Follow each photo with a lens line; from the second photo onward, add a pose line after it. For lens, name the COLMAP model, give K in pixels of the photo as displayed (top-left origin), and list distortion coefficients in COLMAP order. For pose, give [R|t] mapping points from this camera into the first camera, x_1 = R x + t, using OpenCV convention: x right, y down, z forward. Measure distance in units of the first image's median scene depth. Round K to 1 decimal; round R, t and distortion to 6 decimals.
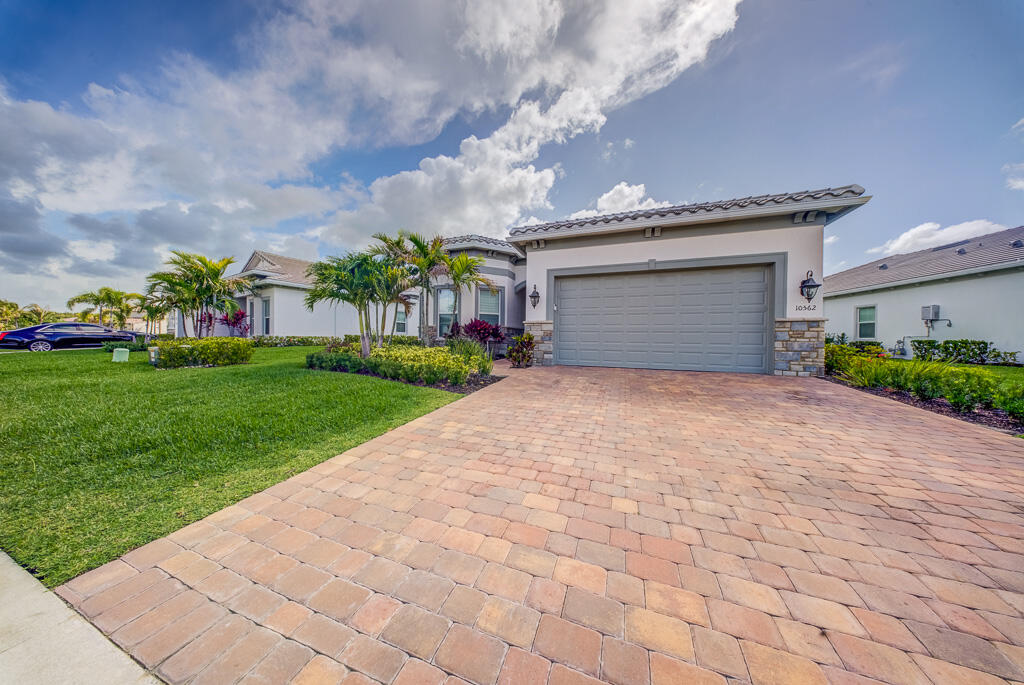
lens RADIAL K [[297.4, 0, 513.3], [0, 297.4, 342.4], [0, 0, 1]] dist [-0.006845, -0.000111]
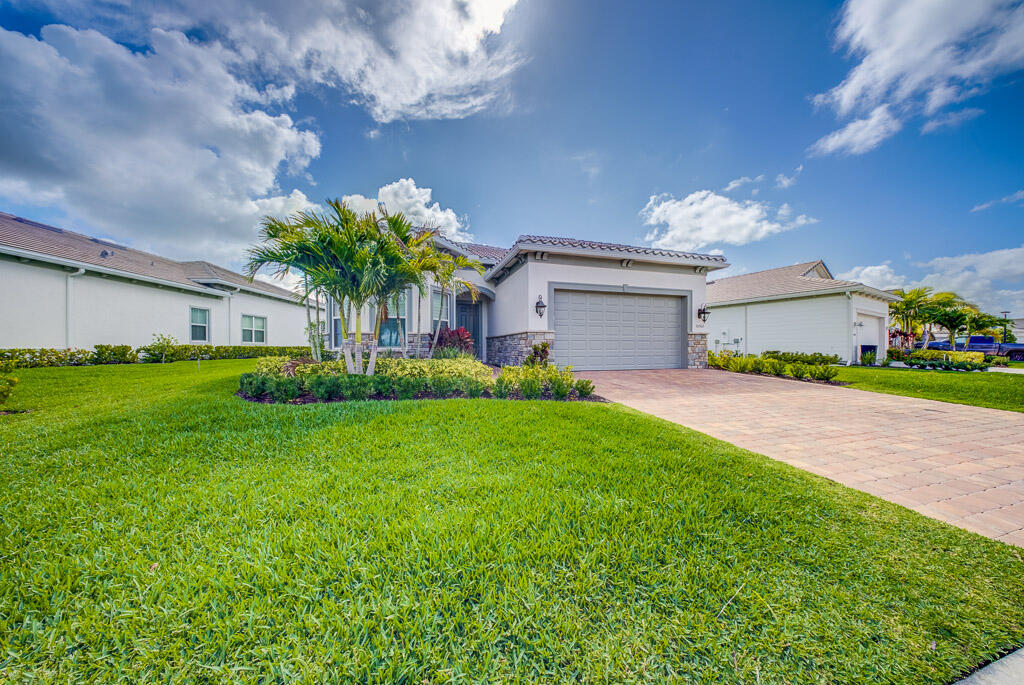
lens RADIAL K [[302.7, 0, 512.0], [0, 302.7, 342.5], [0, 0, 1]] dist [-0.005847, -0.000004]
pose [[0.807709, -0.002542, 0.589576, -0.727996], [0.018271, 0.999618, -0.020721, -0.011869], [-0.589299, 0.027508, 0.807447, 0.257316]]
